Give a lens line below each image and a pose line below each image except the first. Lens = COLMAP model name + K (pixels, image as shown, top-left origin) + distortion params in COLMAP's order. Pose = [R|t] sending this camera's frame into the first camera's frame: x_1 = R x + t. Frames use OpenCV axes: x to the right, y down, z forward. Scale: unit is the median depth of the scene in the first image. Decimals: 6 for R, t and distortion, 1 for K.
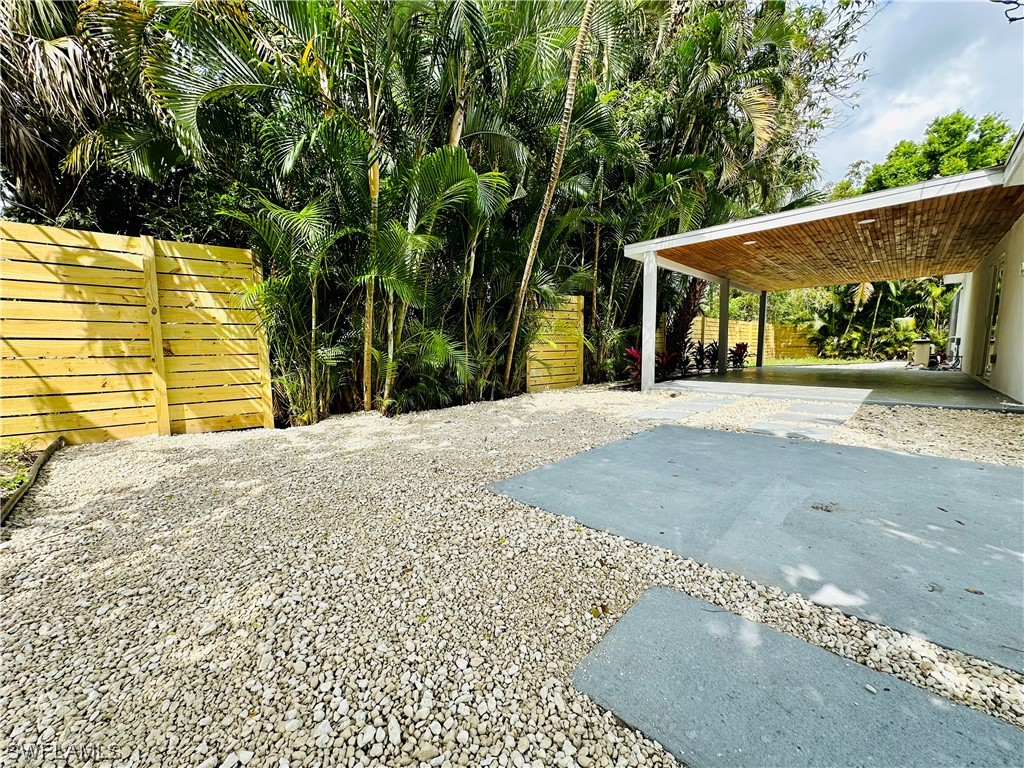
lens RADIAL K [[409.3, 0, 511.2], [0, 409.3, 385.9], [0, 0, 1]] dist [-0.002595, 0.000265]
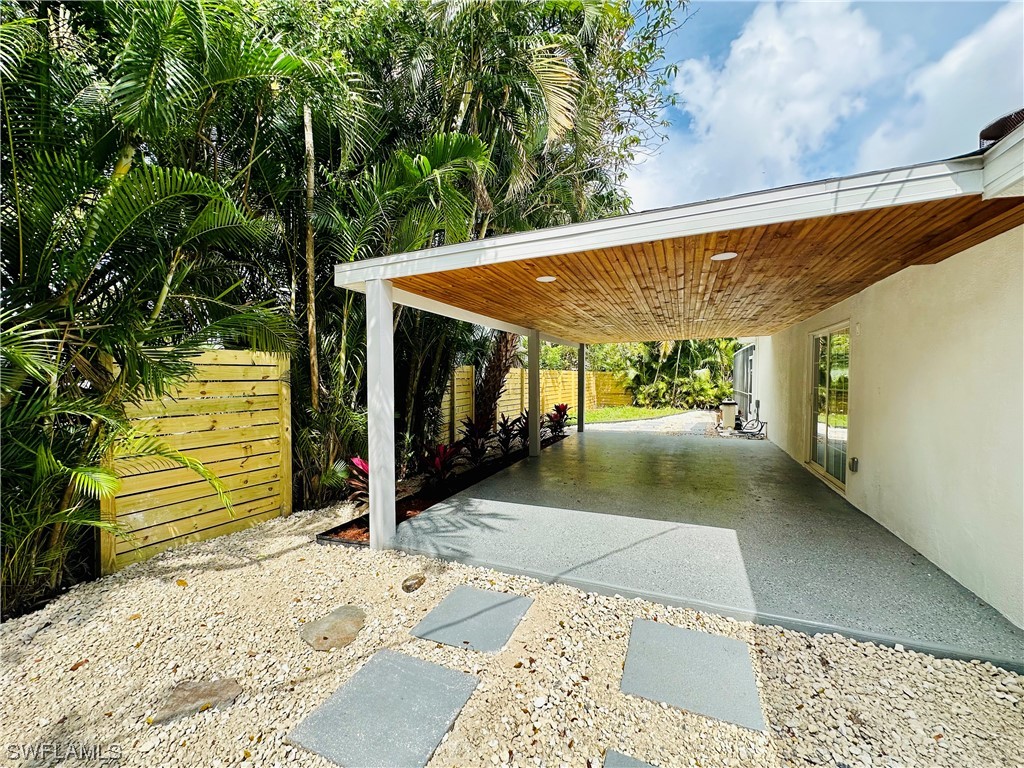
lens RADIAL K [[409.3, 0, 512.6], [0, 409.3, 383.9], [0, 0, 1]] dist [-0.002595, 0.000265]
pose [[0.933090, 0.000972, 0.359643, 0.174218], [0.029567, 0.996404, -0.079402, -0.084260], [-0.358427, 0.084723, 0.929705, 0.261784]]
